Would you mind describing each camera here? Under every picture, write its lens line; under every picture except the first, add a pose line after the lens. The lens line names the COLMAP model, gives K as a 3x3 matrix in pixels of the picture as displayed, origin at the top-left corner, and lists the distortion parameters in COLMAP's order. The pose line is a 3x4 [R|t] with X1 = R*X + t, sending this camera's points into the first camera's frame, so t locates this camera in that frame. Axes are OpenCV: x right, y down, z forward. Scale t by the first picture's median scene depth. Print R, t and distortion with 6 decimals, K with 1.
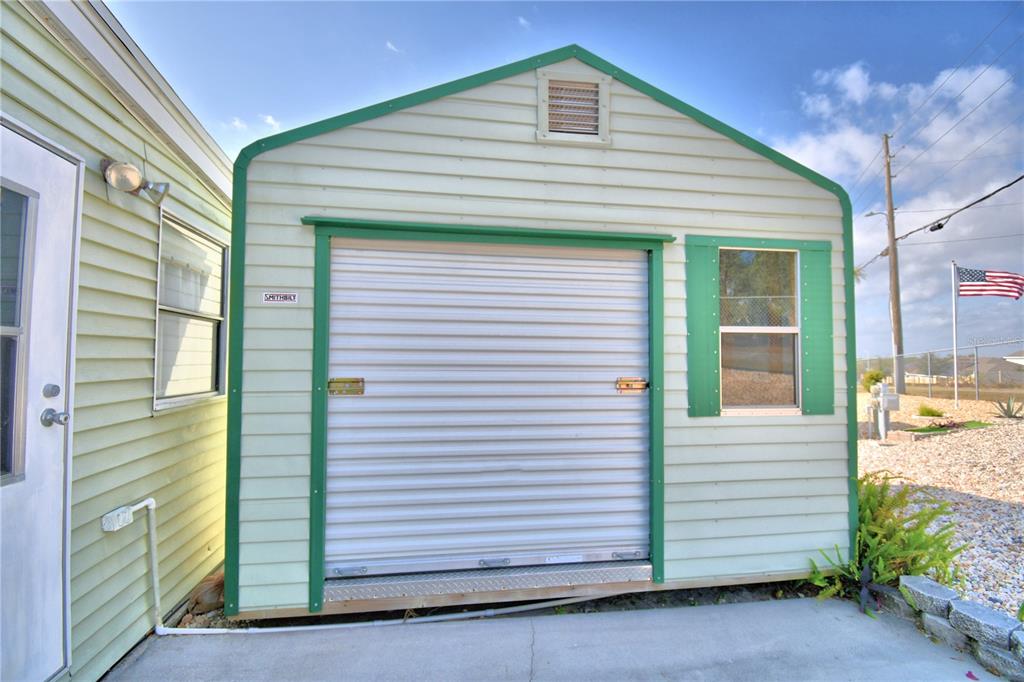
lens RADIAL K [[456.4, 0, 507.4], [0, 456.4, 342.3], [0, 0, 1]] dist [-0.002809, -0.000064]
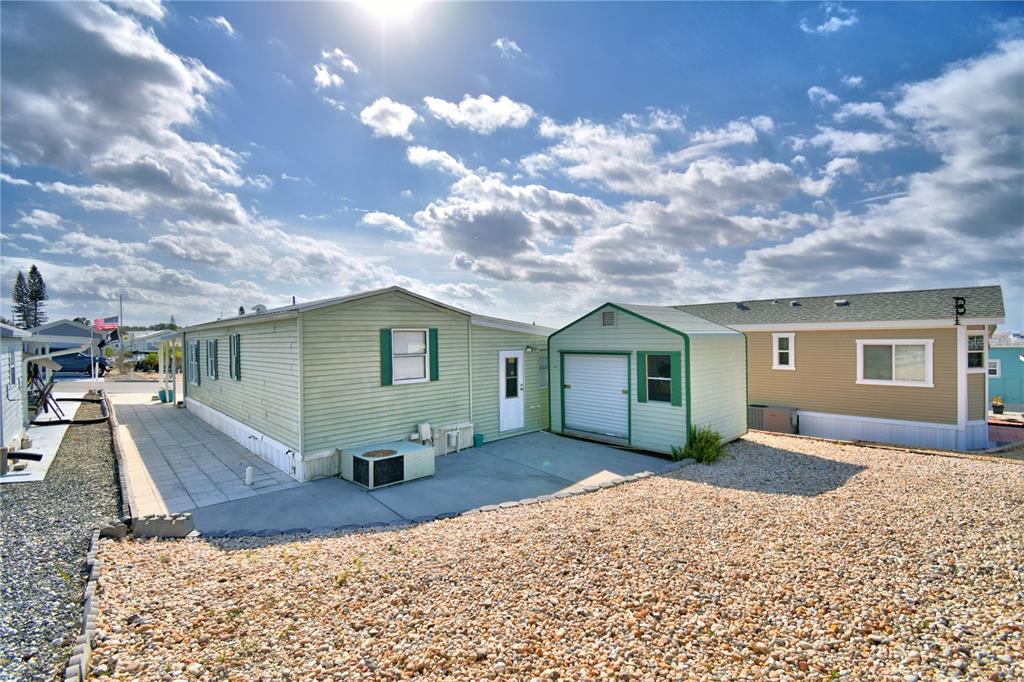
lens RADIAL K [[456.4, 0, 508.1], [0, 456.4, 338.3], [0, 0, 1]] dist [-0.002809, -0.000064]
pose [[0.562760, -0.006760, -0.826592, 2.826070], [0.043835, 0.998804, 0.021675, -0.465225], [0.825457, -0.048432, 0.562383, -1.853098]]
